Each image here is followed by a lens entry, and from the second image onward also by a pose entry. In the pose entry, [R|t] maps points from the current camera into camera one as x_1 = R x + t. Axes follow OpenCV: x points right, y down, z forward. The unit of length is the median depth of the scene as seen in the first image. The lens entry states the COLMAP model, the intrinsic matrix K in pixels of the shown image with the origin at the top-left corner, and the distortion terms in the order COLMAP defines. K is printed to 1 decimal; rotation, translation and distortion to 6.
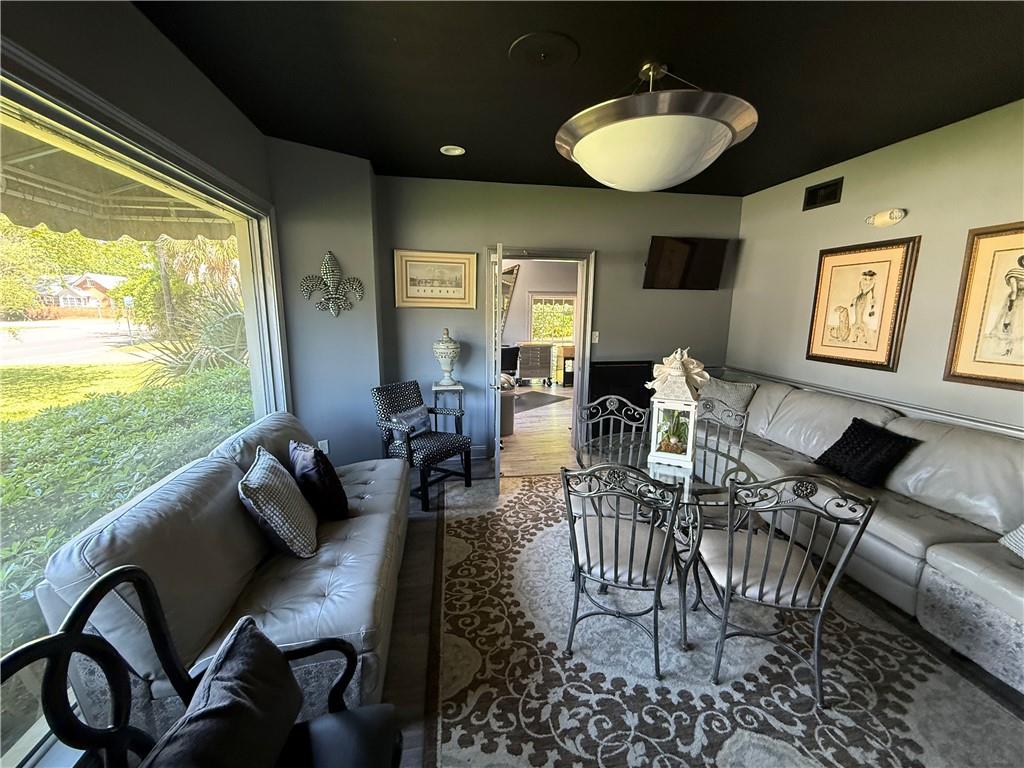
lens RADIAL K [[412.0, 0, 508.4], [0, 412.0, 379.2], [0, 0, 1]] dist [0.003828, 0.000285]
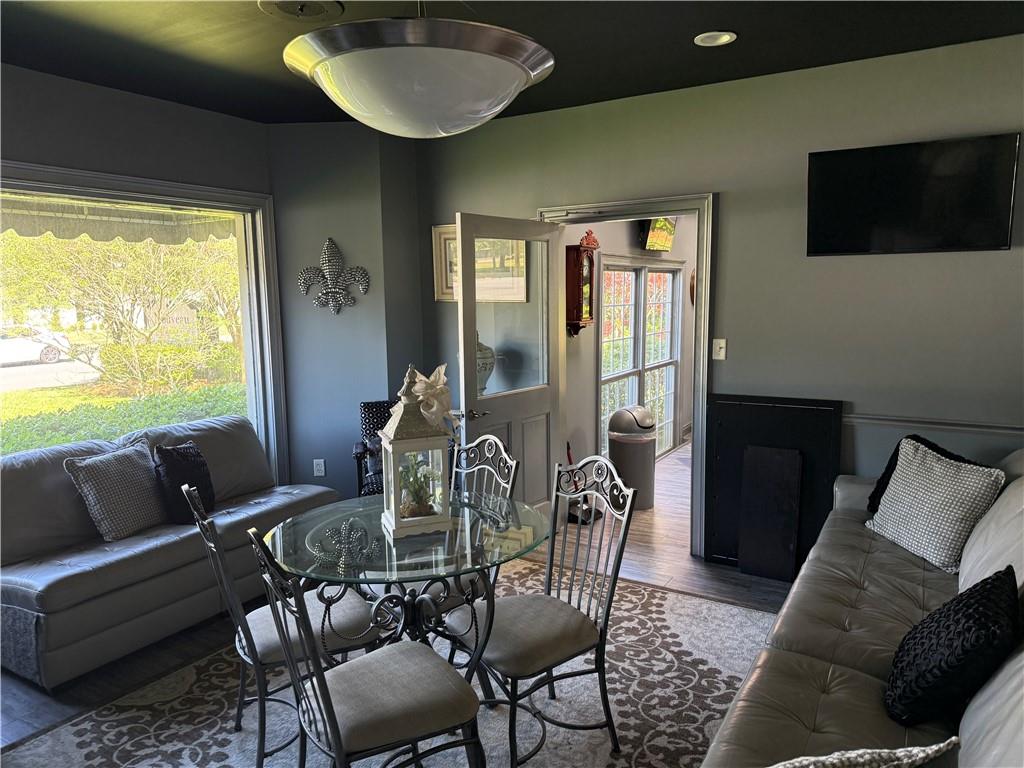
lens RADIAL K [[724.8, 0, 514.0], [0, 724.8, 386.3], [0, 0, 1]] dist [0.048320, -0.042539]
pose [[0.755377, 0.063063, -0.652249, 0.853732], [-0.091636, 0.995744, -0.009851, -0.024782], [0.648851, 0.067211, 0.757941, 0.124506]]
